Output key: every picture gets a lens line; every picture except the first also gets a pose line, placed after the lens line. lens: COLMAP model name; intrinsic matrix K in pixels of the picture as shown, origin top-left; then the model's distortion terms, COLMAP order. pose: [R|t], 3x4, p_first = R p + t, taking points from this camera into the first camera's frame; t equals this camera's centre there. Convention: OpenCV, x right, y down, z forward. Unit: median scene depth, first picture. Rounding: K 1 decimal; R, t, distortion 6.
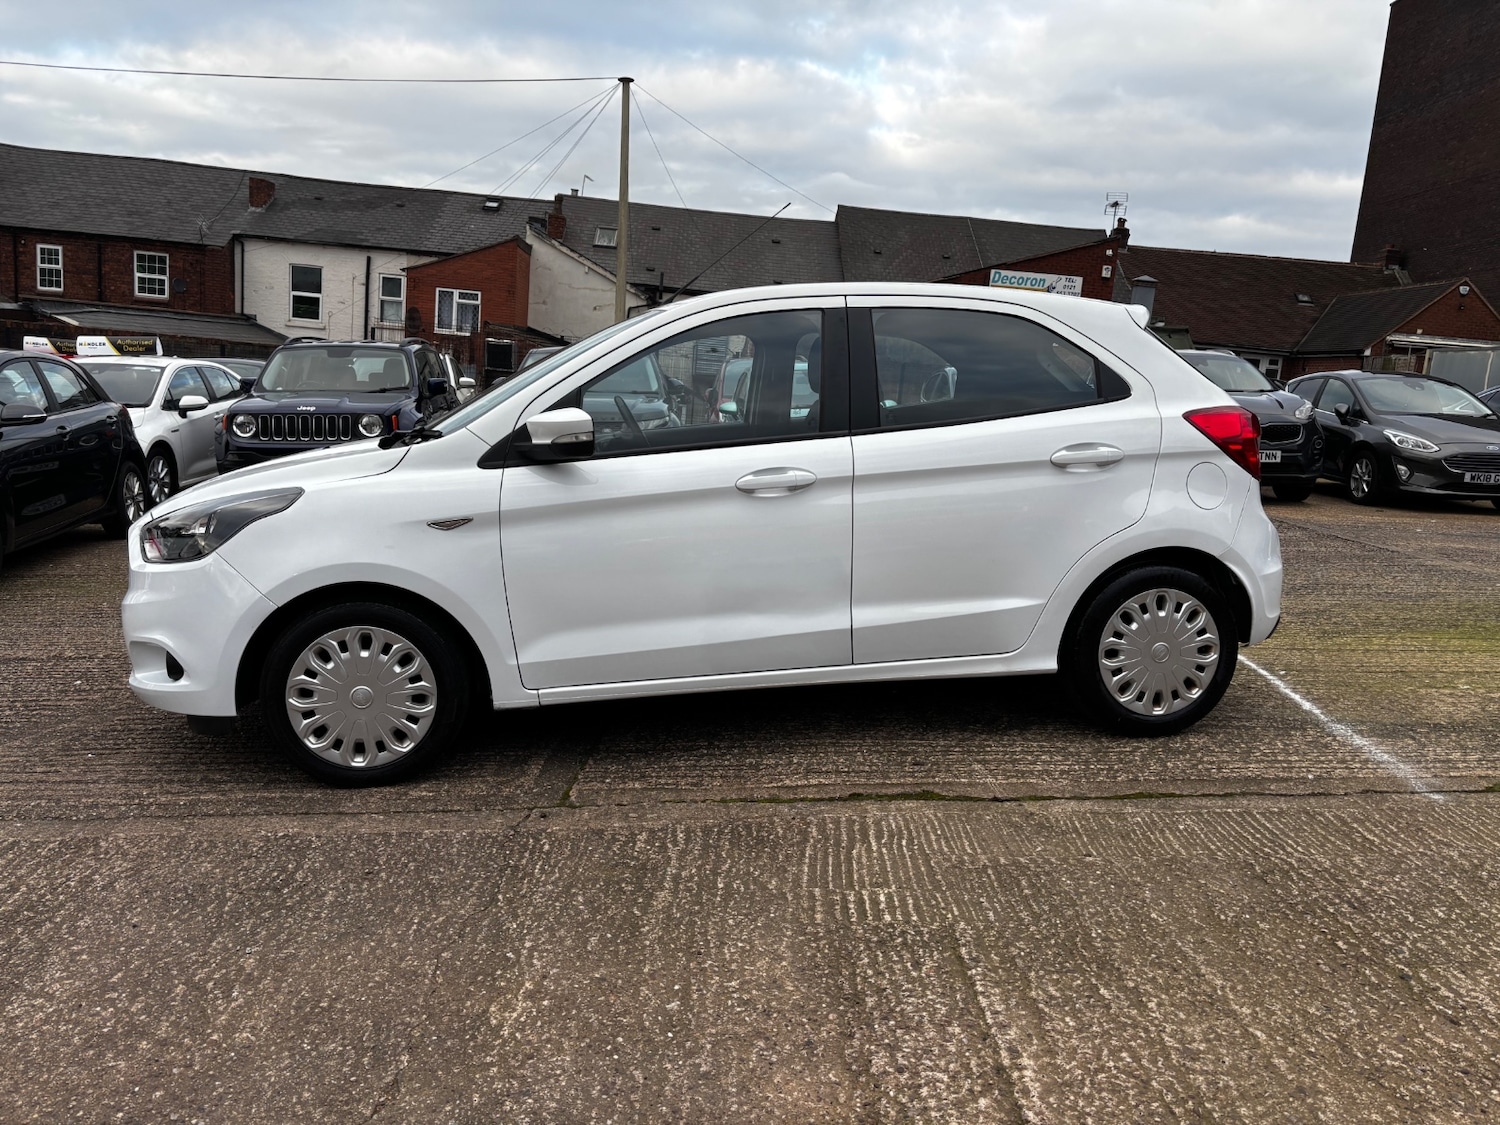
lens RADIAL K [[1128.2, 0, 750.0], [0, 1128.2, 562.5], [0, 0, 1]] dist [0.049512, -0.059629]
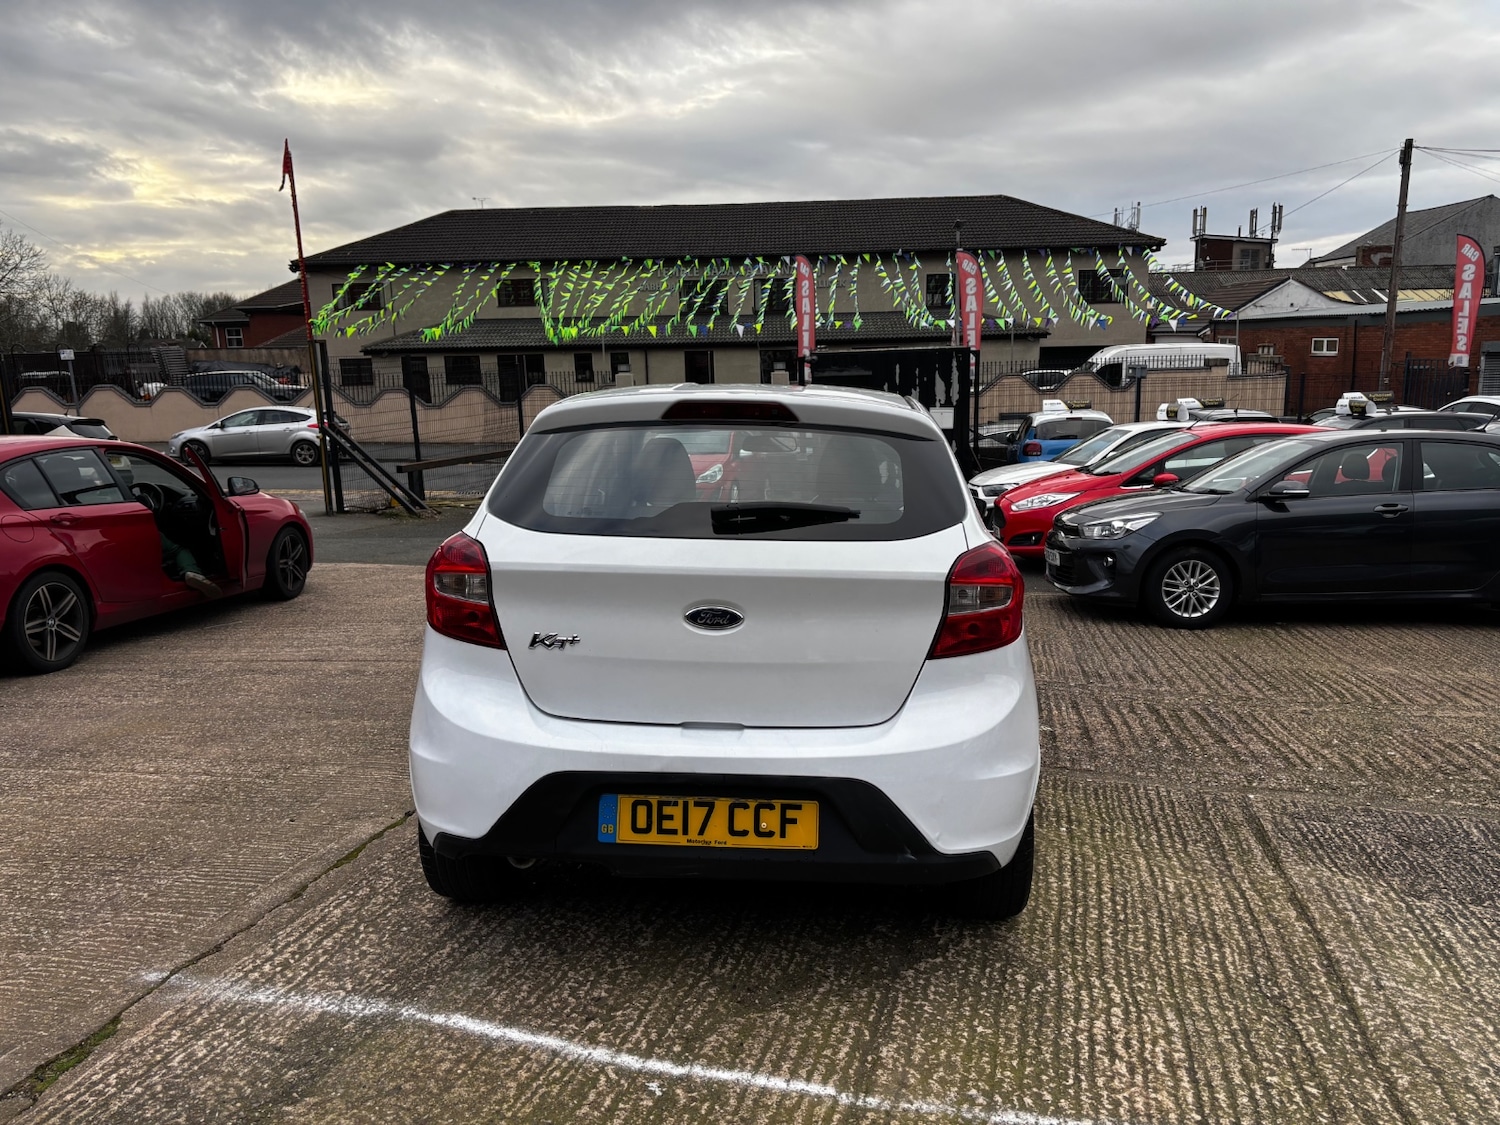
lens RADIAL K [[1141.5, 0, 756.5], [0, 1141.5, 558.9], [0, 0, 1]] dist [0.042157, -0.042107]
pose [[-0.230256, 0.105712, -0.967371, 0.370167], [-0.158691, 0.976696, 0.144503, -0.085977], [0.960104, 0.186786, -0.208115, 0.440822]]
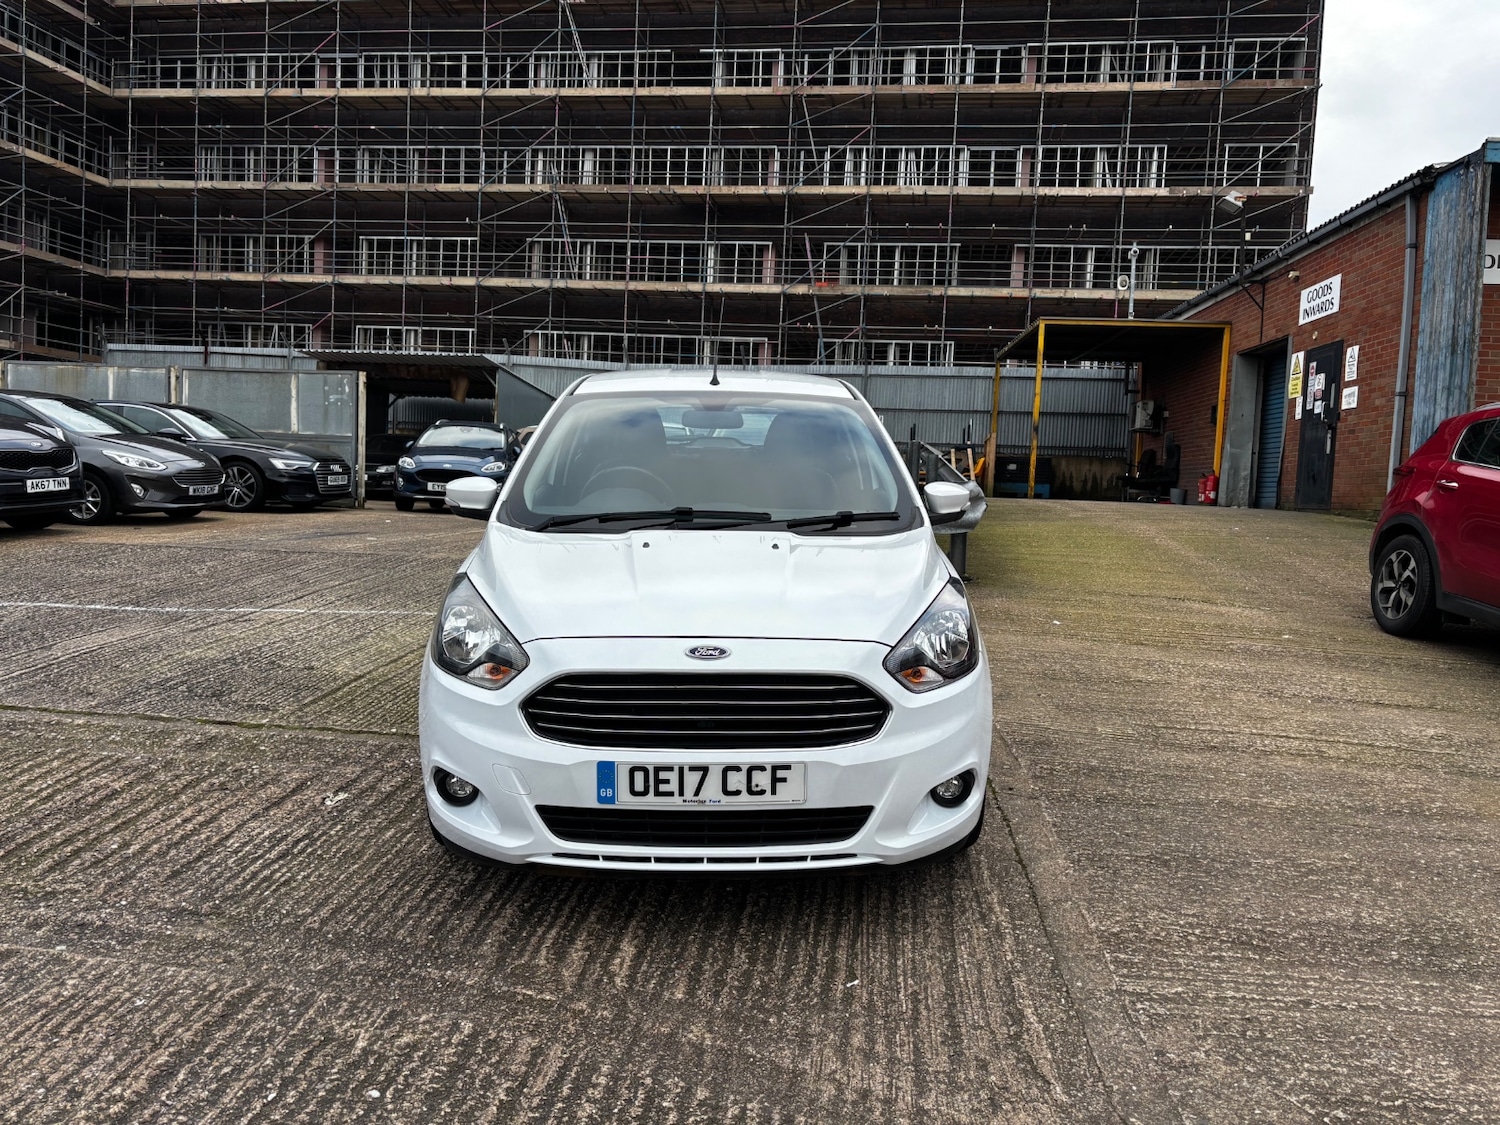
lens RADIAL K [[1140.9, 0, 755.1], [0, 1140.9, 545.0], [0, 0, 1]] dist [0.034840, -0.030099]
pose [[0.134299, -0.121744, 0.983434, -0.406545], [0.133066, 0.985652, 0.103847, -0.063905], [-0.981966, 0.116915, 0.148572, 0.286754]]
